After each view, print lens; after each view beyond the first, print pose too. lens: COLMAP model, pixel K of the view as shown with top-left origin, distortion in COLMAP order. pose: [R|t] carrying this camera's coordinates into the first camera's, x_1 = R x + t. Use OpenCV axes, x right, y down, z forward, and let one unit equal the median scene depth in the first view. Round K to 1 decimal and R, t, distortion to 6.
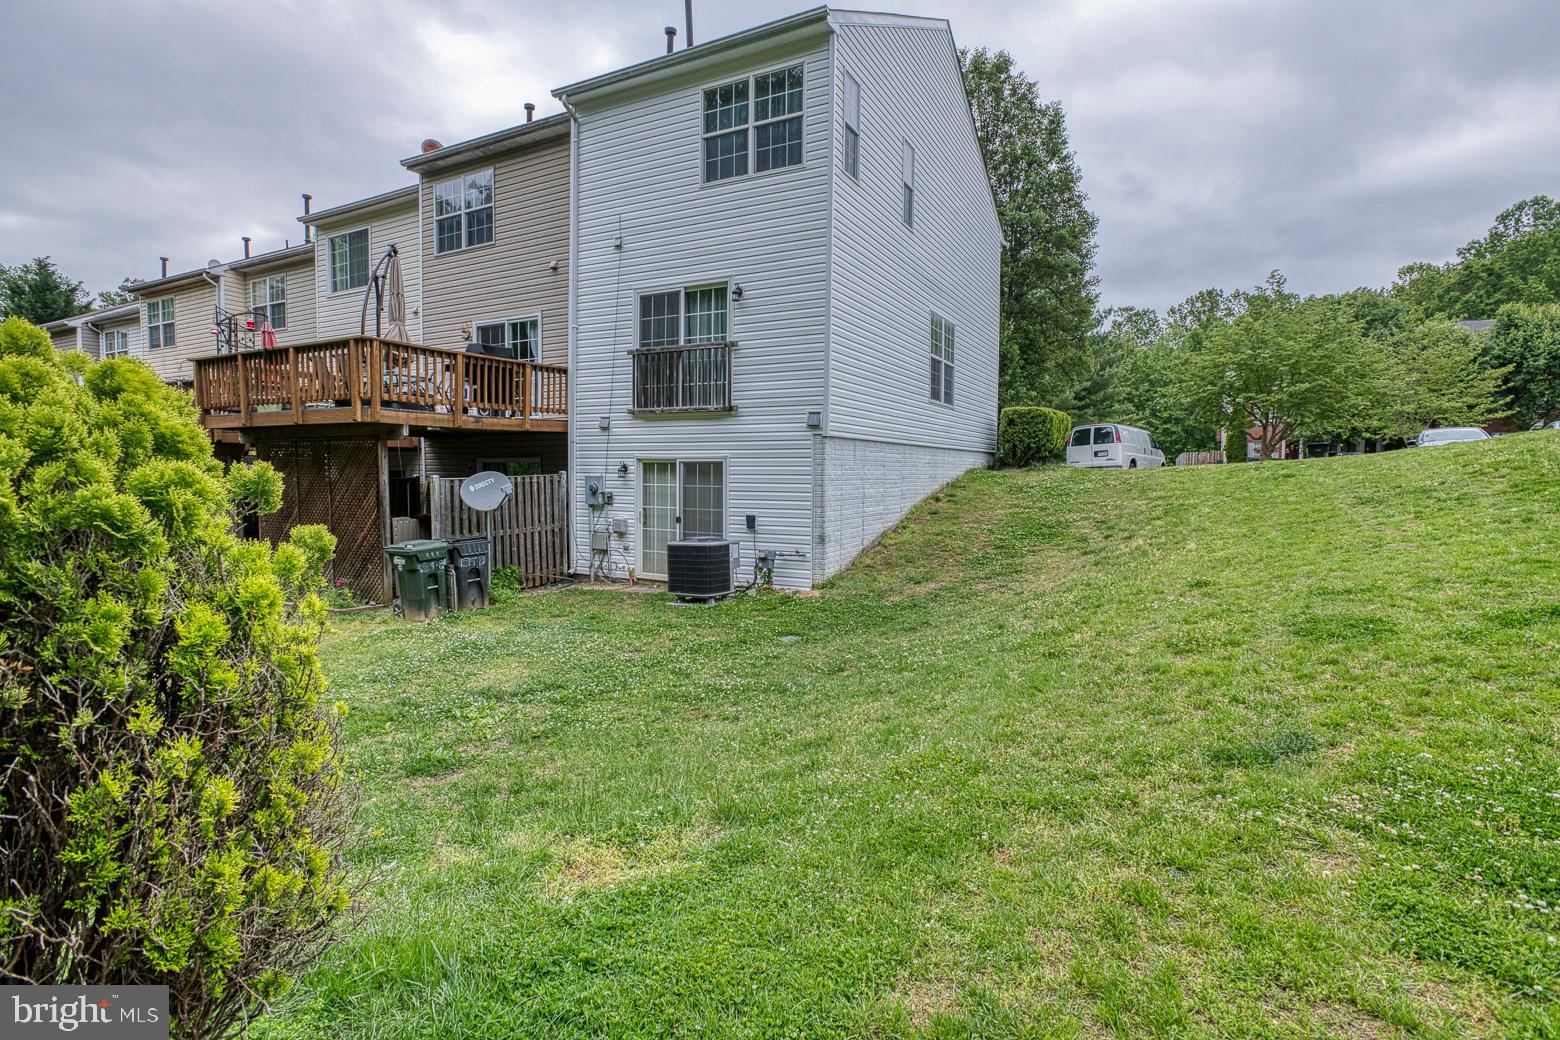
lens RADIAL K [[751.6, 0, 786.4], [0, 751.6, 518.6], [0, 0, 1]] dist [-0.067804, 0.033711]
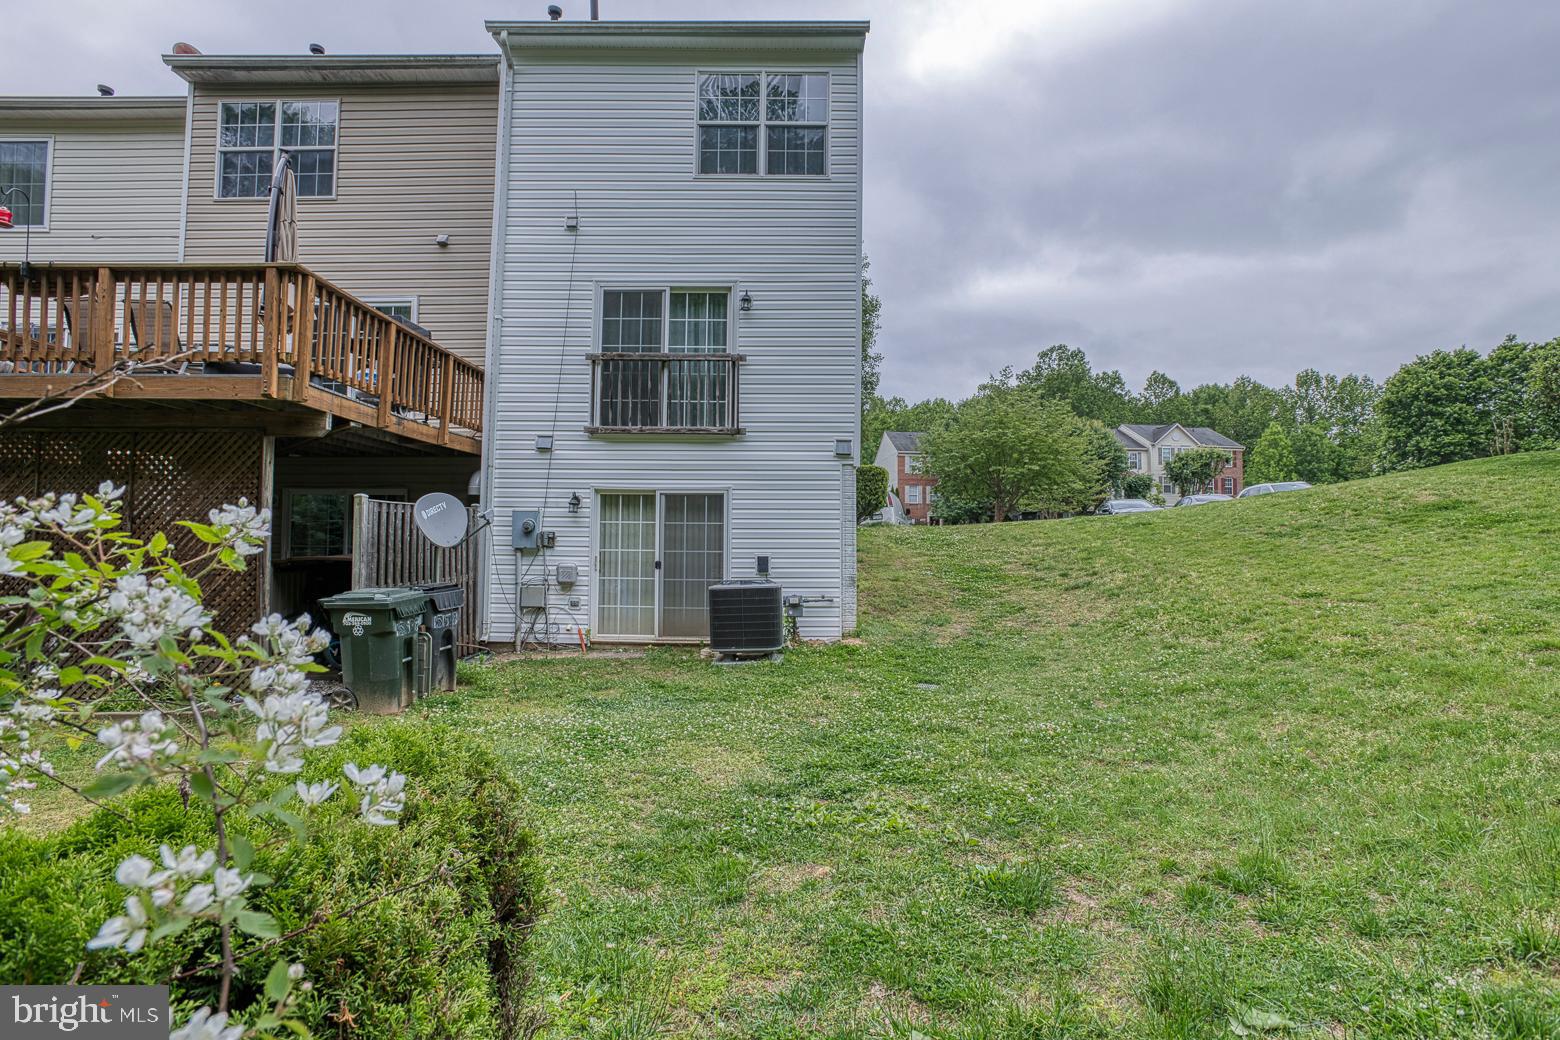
lens RADIAL K [[751.6, 0, 786.4], [0, 751.6, 518.6], [0, 0, 1]] dist [-0.067804, 0.033711]
pose [[0.888568, 0.019922, 0.458312, -0.395740], [0.027603, 0.994925, -0.096762, 0.034371], [-0.457913, 0.098630, 0.883509, 0.219561]]
